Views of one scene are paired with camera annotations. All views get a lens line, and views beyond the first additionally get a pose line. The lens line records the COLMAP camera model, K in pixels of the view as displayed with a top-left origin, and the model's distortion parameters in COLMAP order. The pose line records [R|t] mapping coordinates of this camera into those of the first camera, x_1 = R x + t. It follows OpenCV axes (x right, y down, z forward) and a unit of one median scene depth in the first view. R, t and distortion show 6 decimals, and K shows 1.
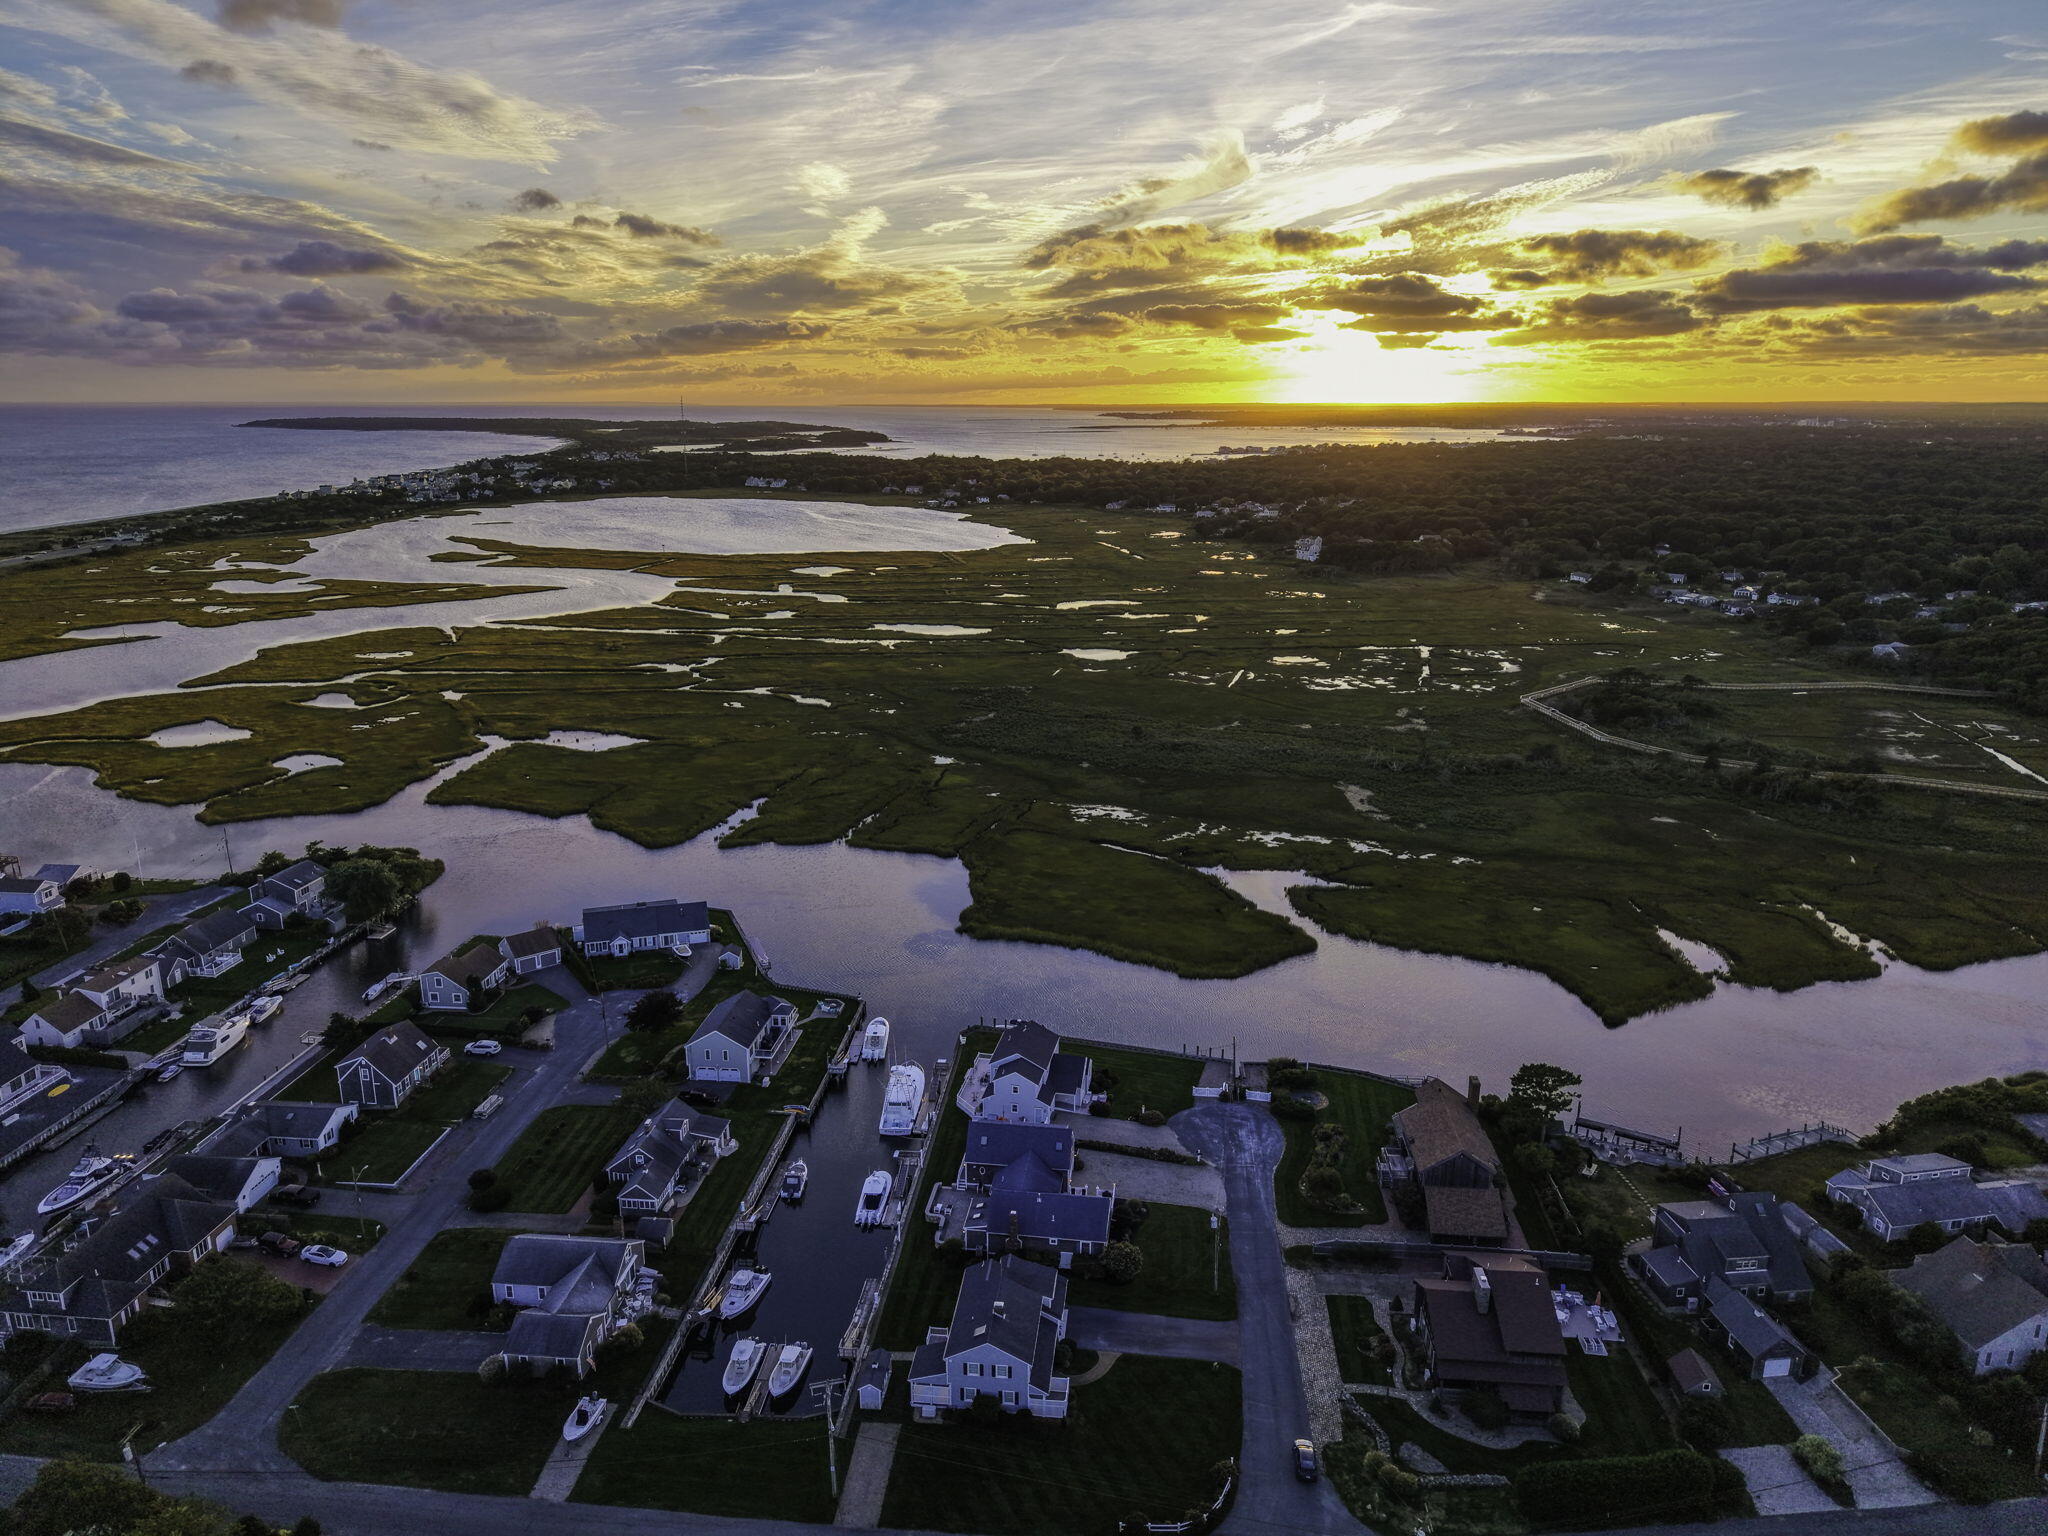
lens RADIAL K [[1370.9, 0, 1023.3], [0, 1370.9, 797.7], [0, 0, 1]] dist [0.033263, -0.036677]
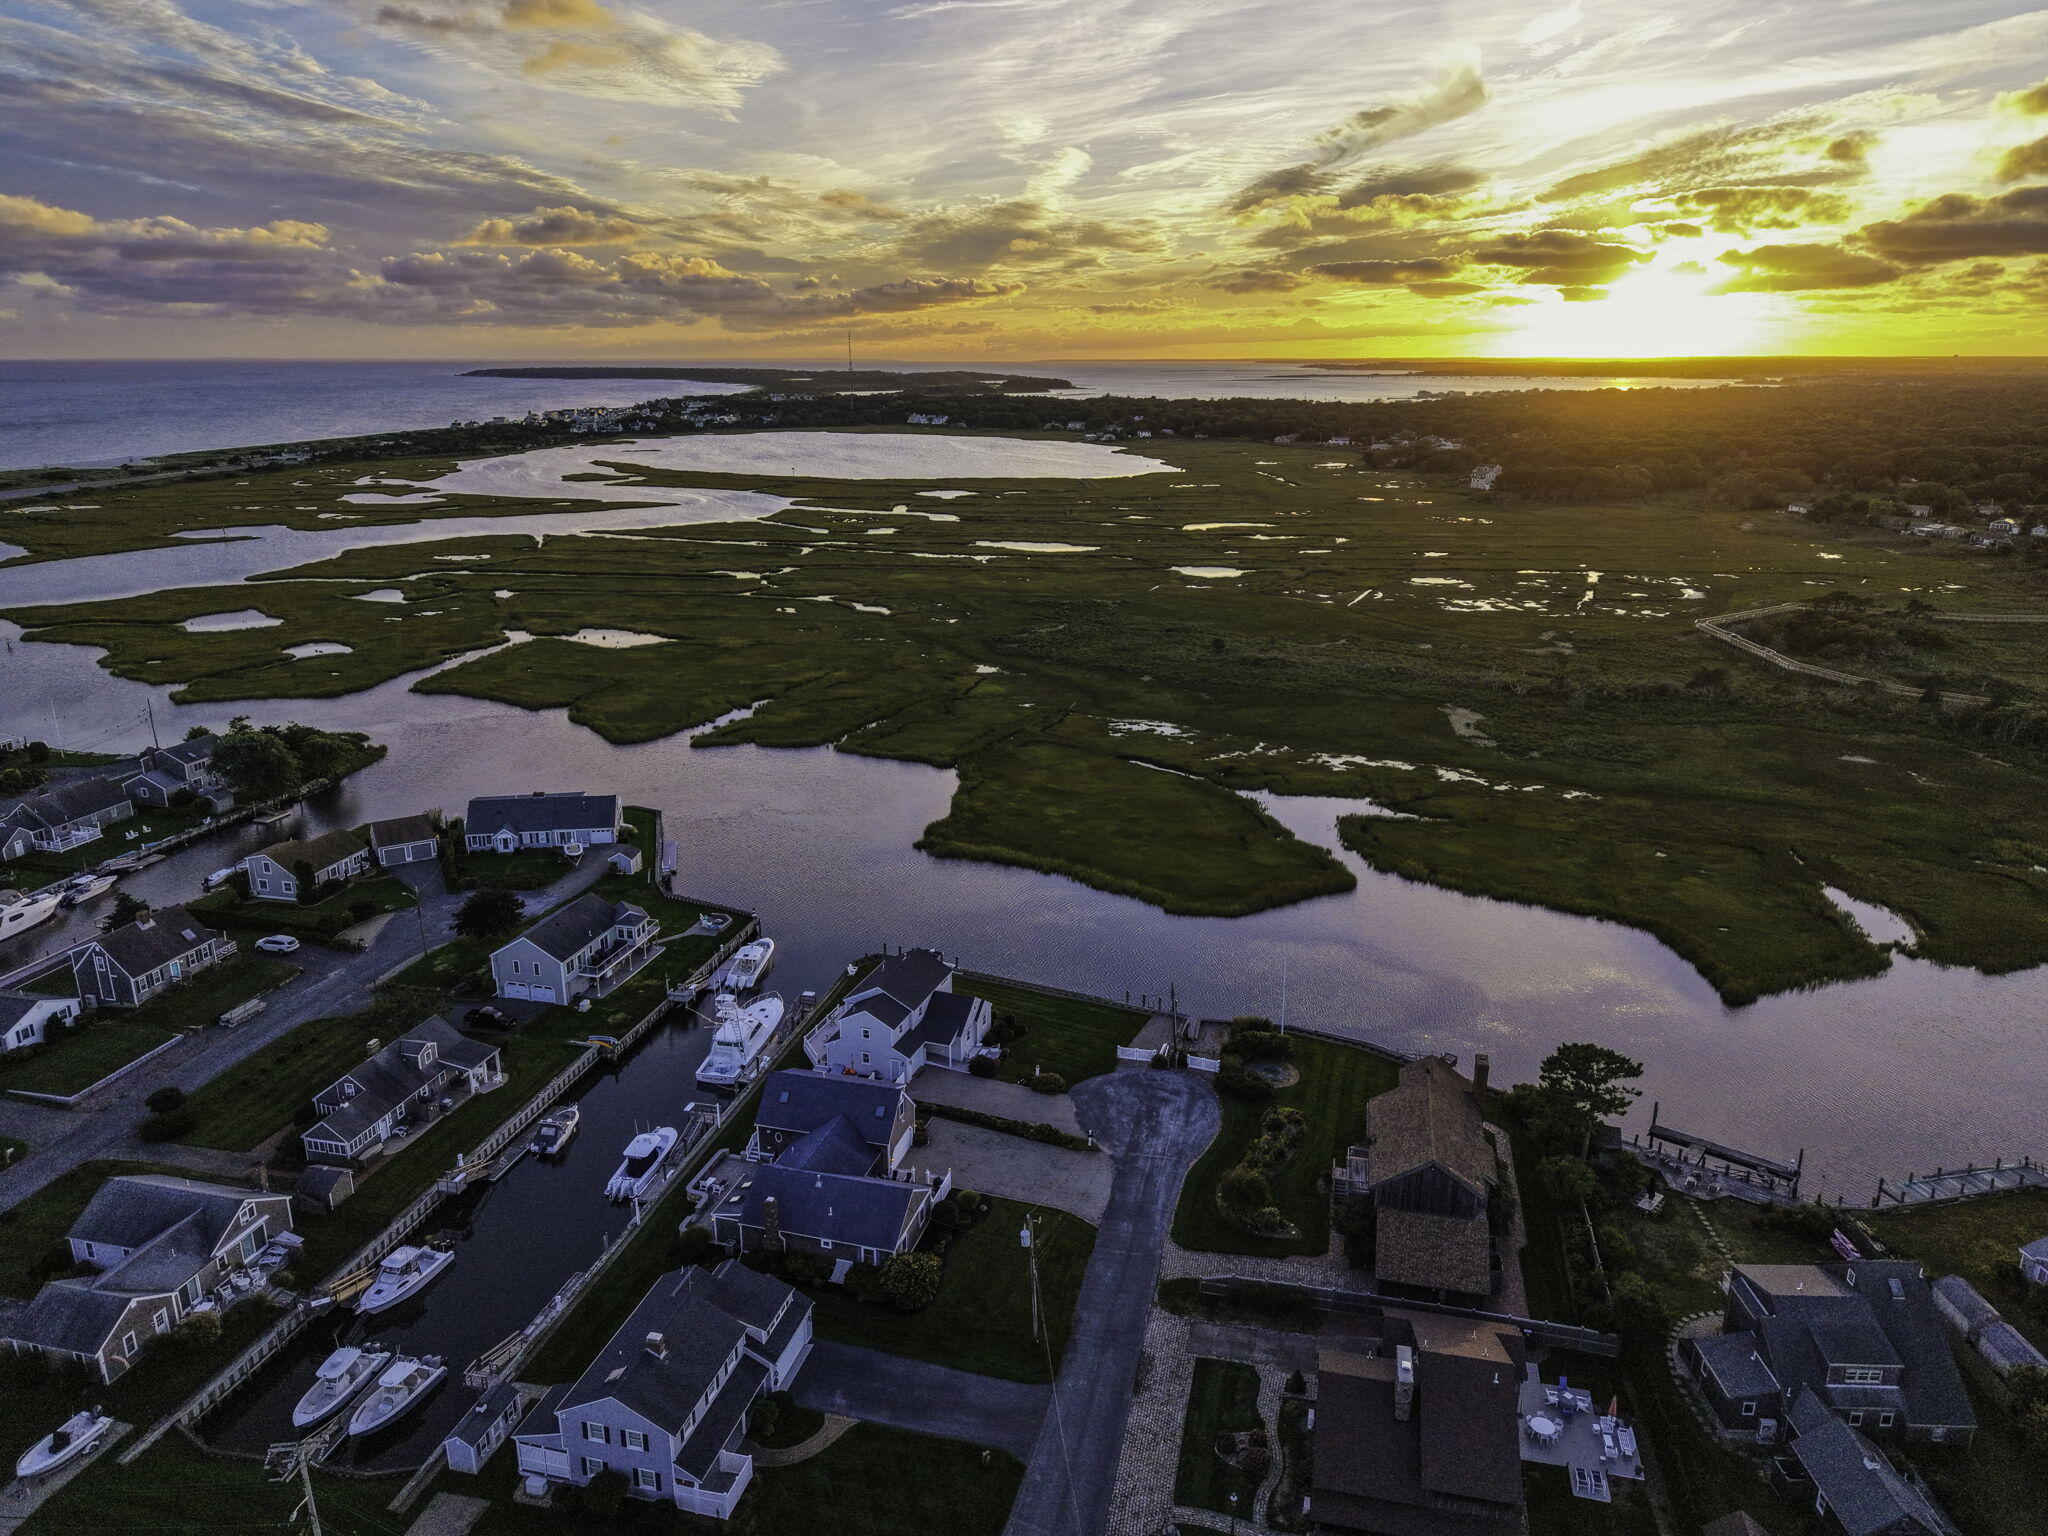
lens RADIAL K [[1370.9, 0, 1023.3], [0, 1370.9, 797.7], [0, 0, 1]] dist [0.033263, -0.036677]
pose [[0.989968, 0.041967, -0.134915, 0.123532], [-0.038221, 0.998812, 0.030241, 0.039862], [0.136024, -0.024781, 0.990396, 0.187168]]
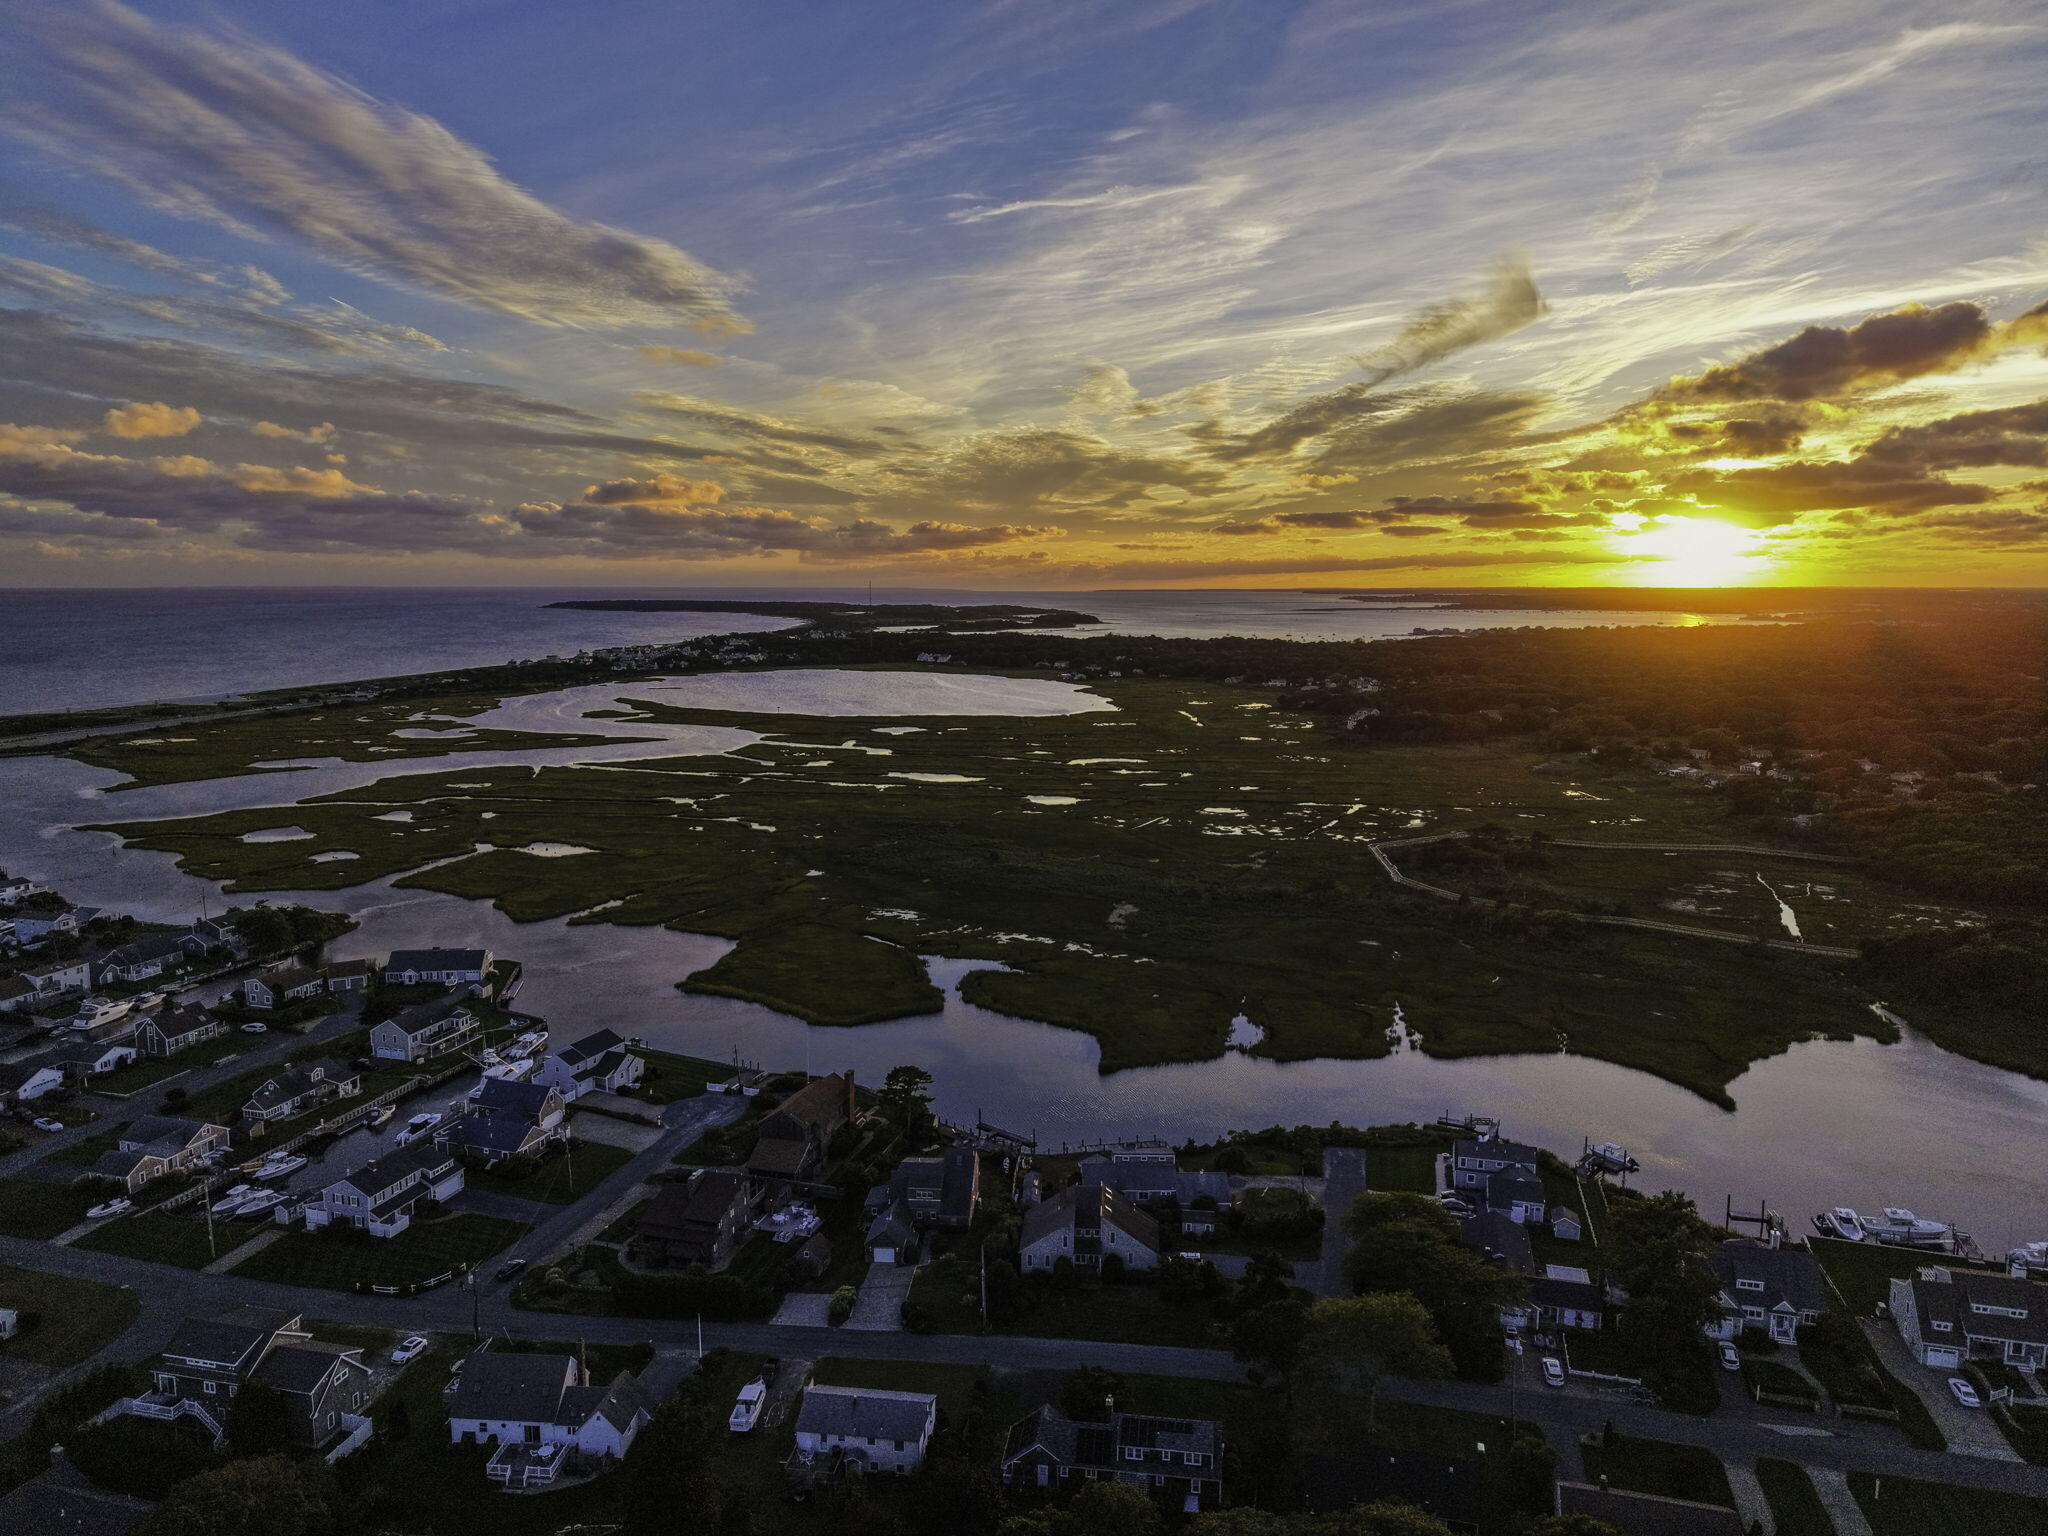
lens RADIAL K [[1389.2, 0, 1030.0], [0, 1389.2, 705.4], [0, 0, 1]] dist [0.039229, -0.043815]
pose [[0.982729, 0.016299, -0.184332, 0.492780], [-0.051683, 0.980649, -0.188827, 0.068393], [0.177688, 0.195092, 0.964555, -0.226598]]
